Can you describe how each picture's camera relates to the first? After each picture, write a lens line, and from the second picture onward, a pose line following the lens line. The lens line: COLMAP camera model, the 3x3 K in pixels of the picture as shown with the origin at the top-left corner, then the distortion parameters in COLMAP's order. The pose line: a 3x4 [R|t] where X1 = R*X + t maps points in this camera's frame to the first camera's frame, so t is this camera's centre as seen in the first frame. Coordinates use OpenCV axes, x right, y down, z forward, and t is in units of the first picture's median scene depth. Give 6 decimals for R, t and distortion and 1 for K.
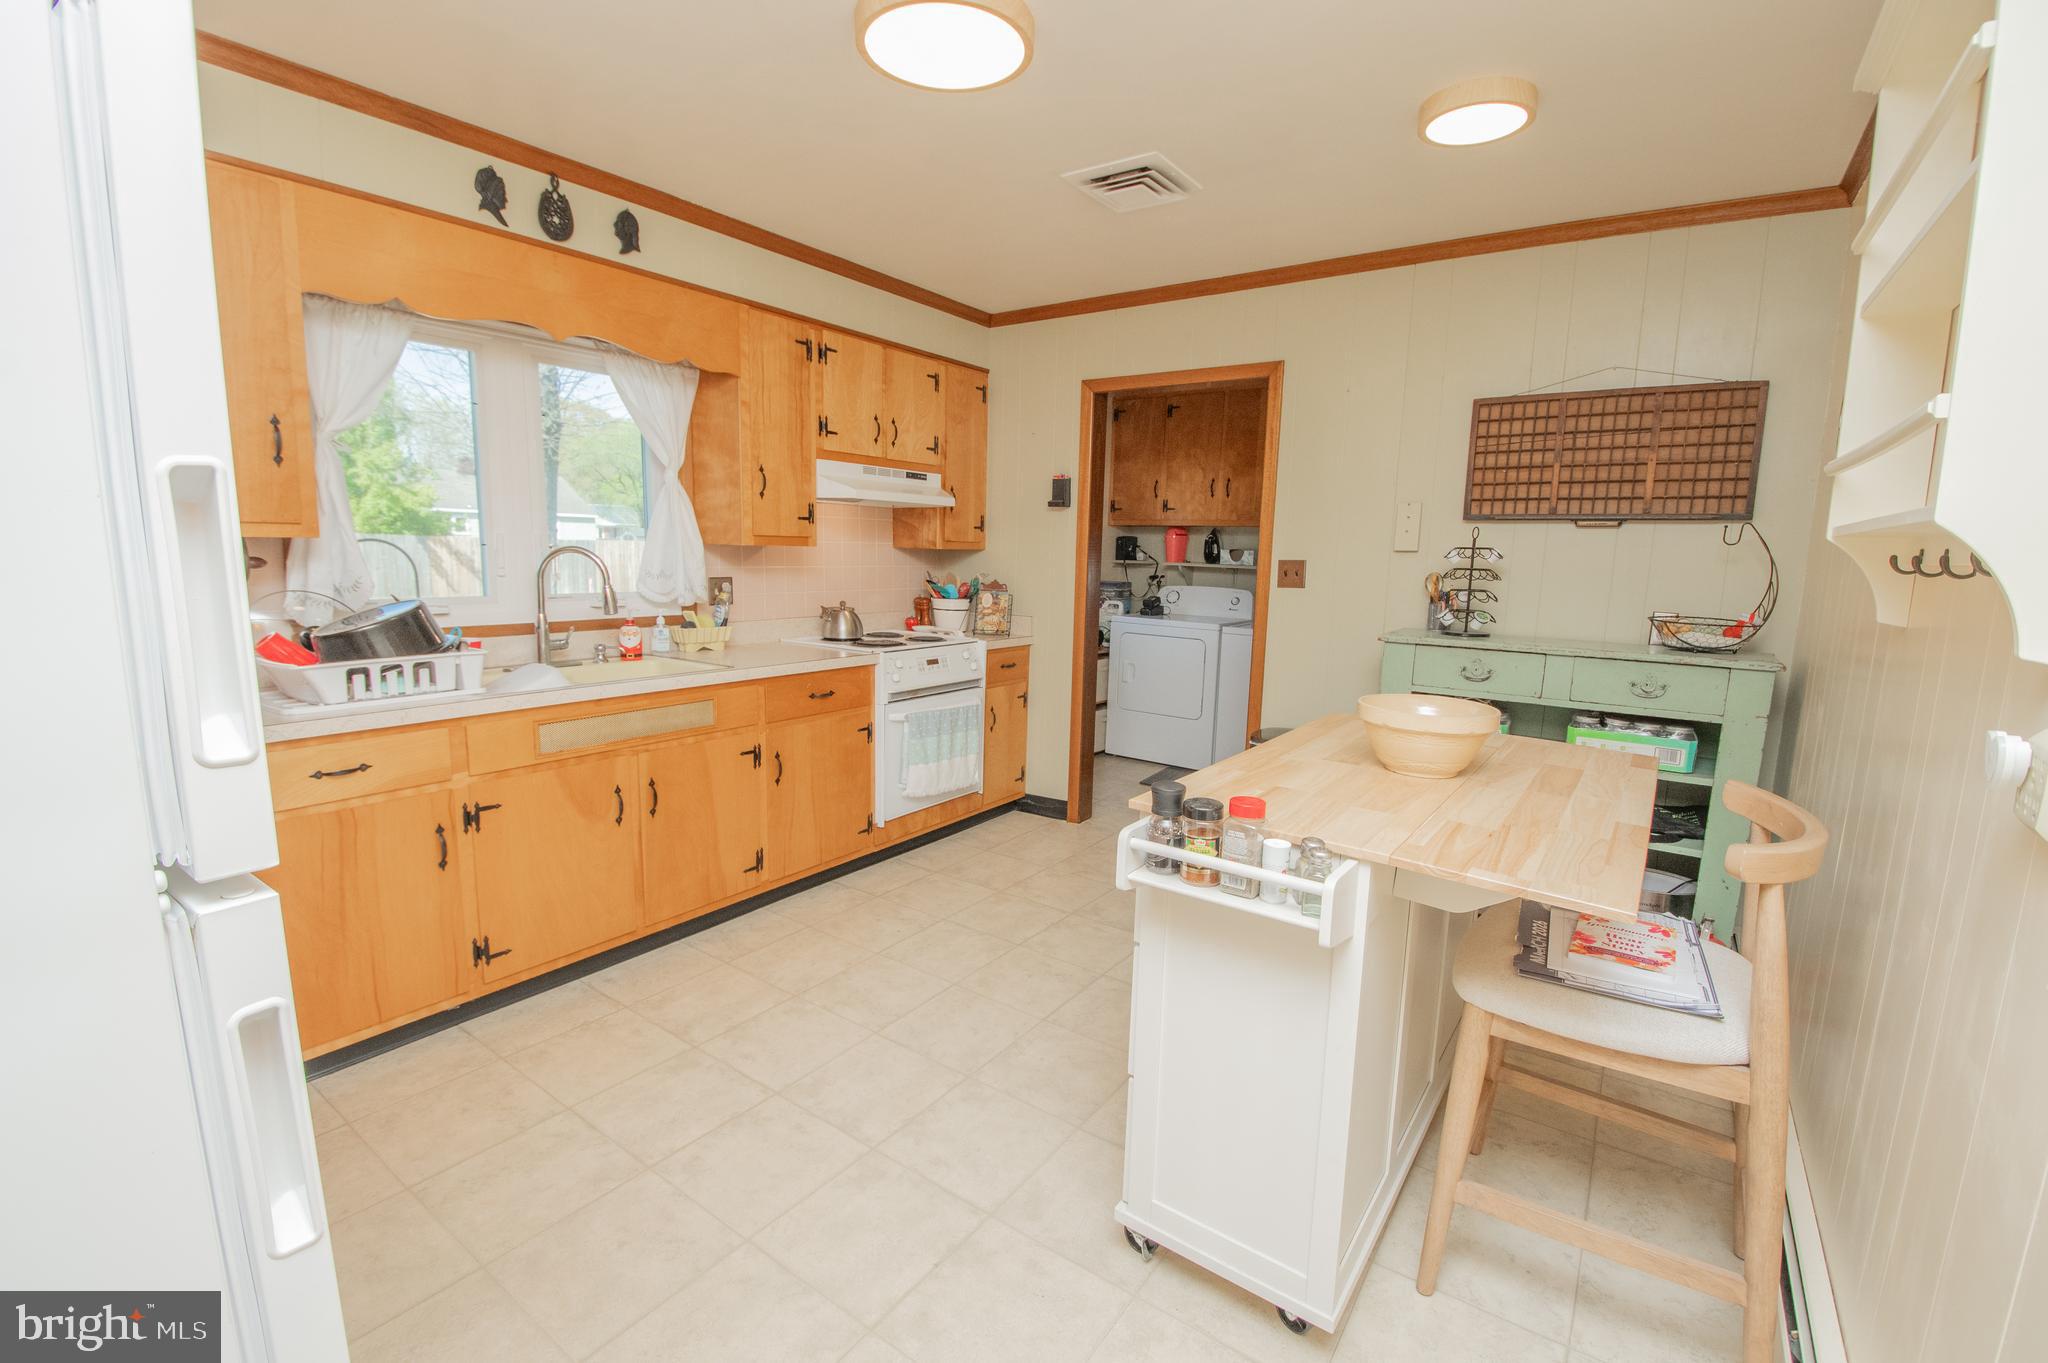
lens RADIAL K [[907.2, 0, 1023.0], [0, 907.2, 680.1], [0, 0, 1]] dist [-0.021357, -0.004693]
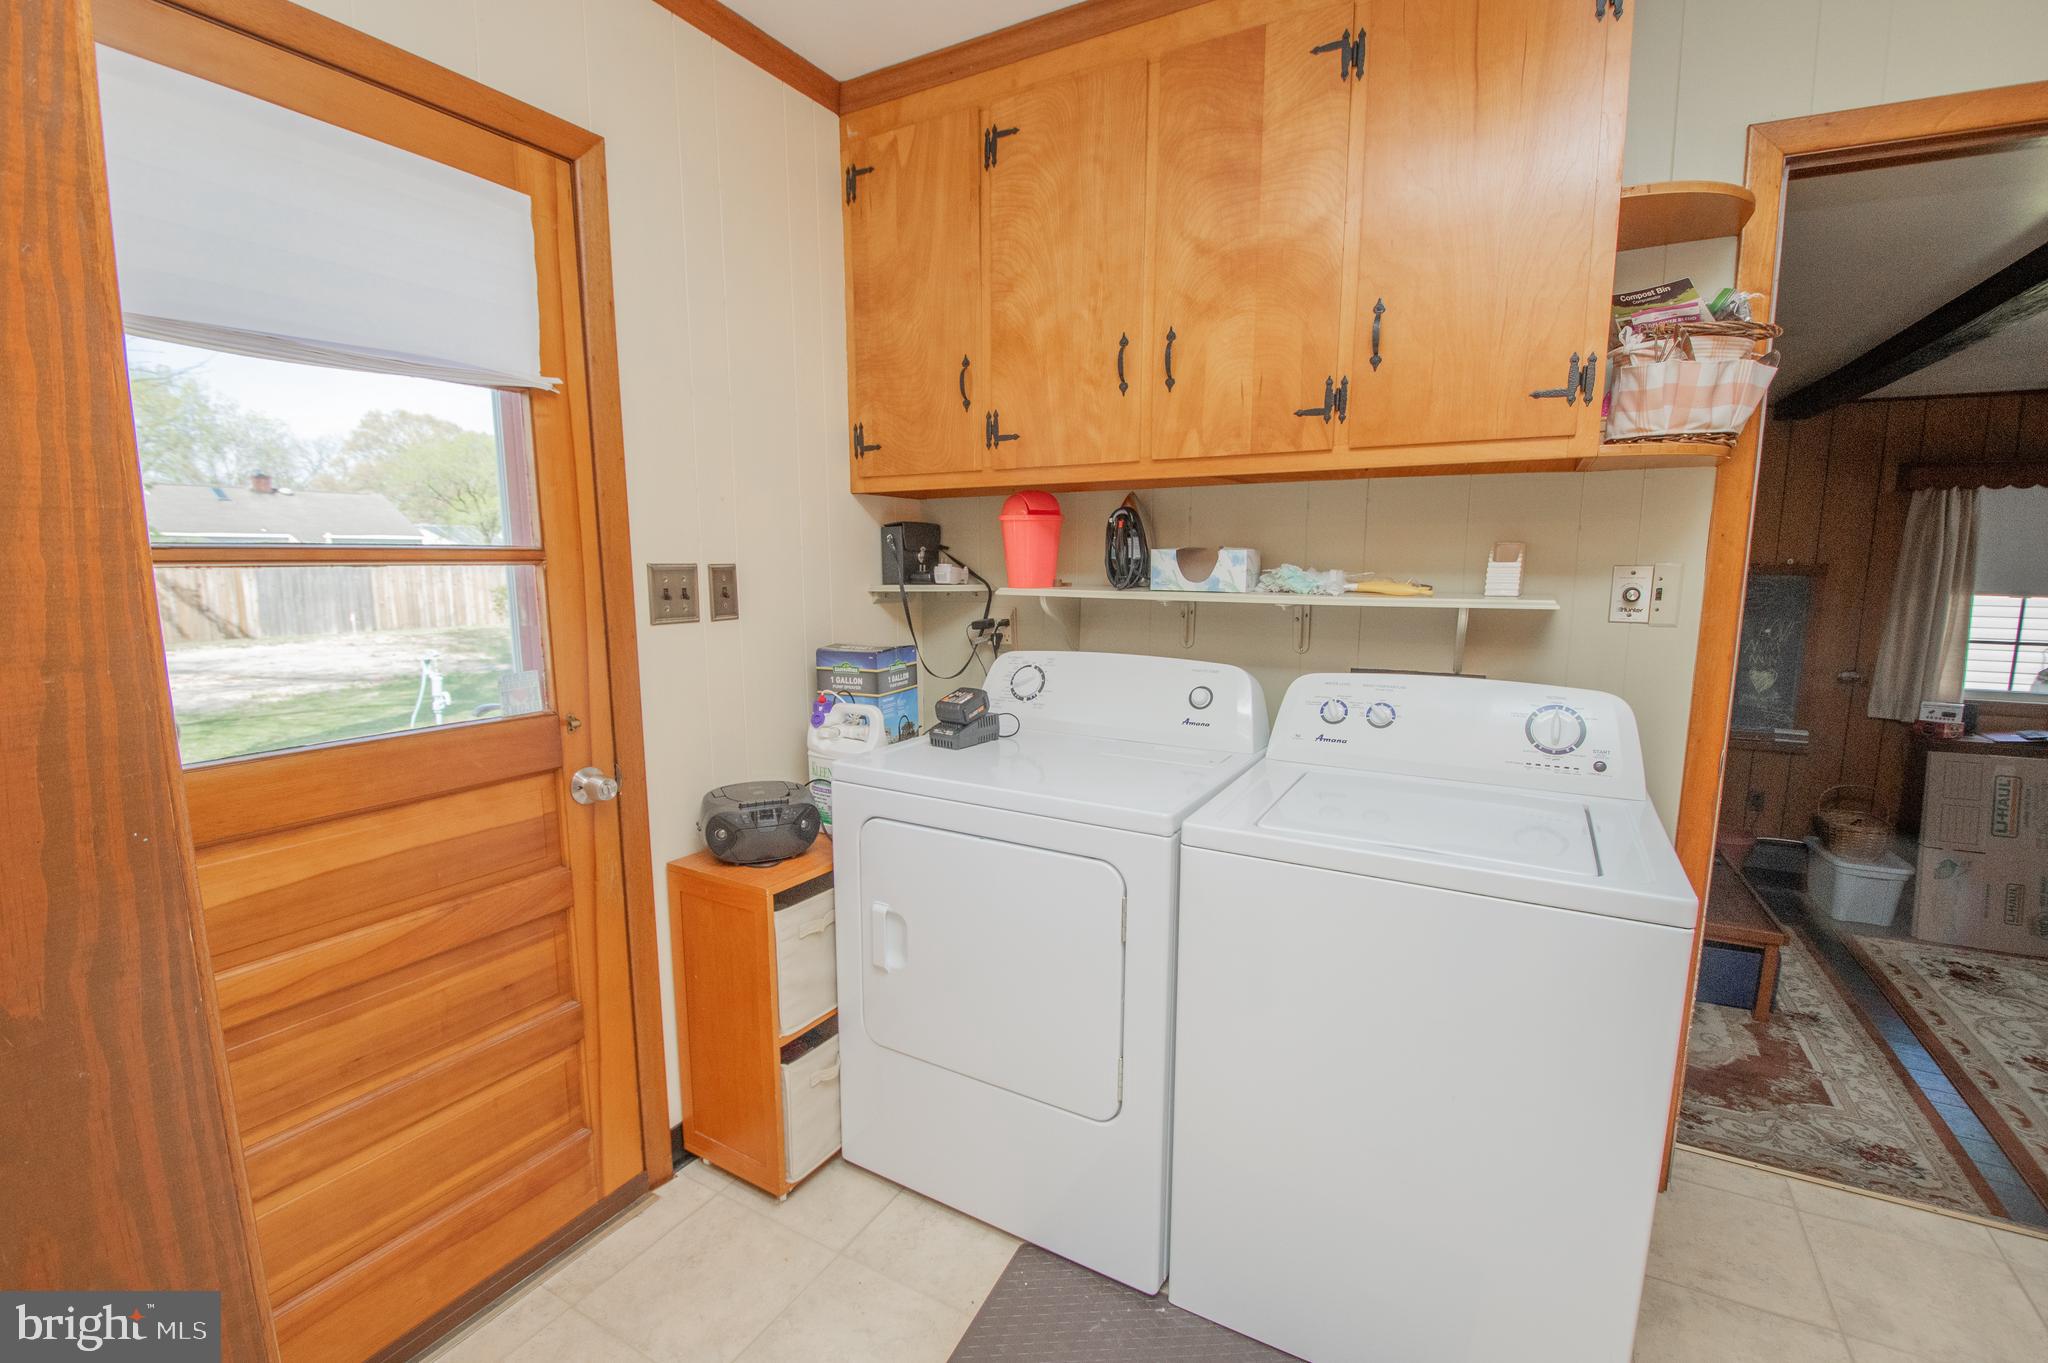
lens RADIAL K [[907.2, 0, 1022.5], [0, 907.2, 686.1], [0, 0, 1]] dist [-0.021357, -0.004693]
pose [[0.994844, -0.038657, 0.093756, 0.130436], [0.039275, 0.999217, -0.004755, -0.089844], [-0.093499, 0.008413, 0.995584, 0.643602]]
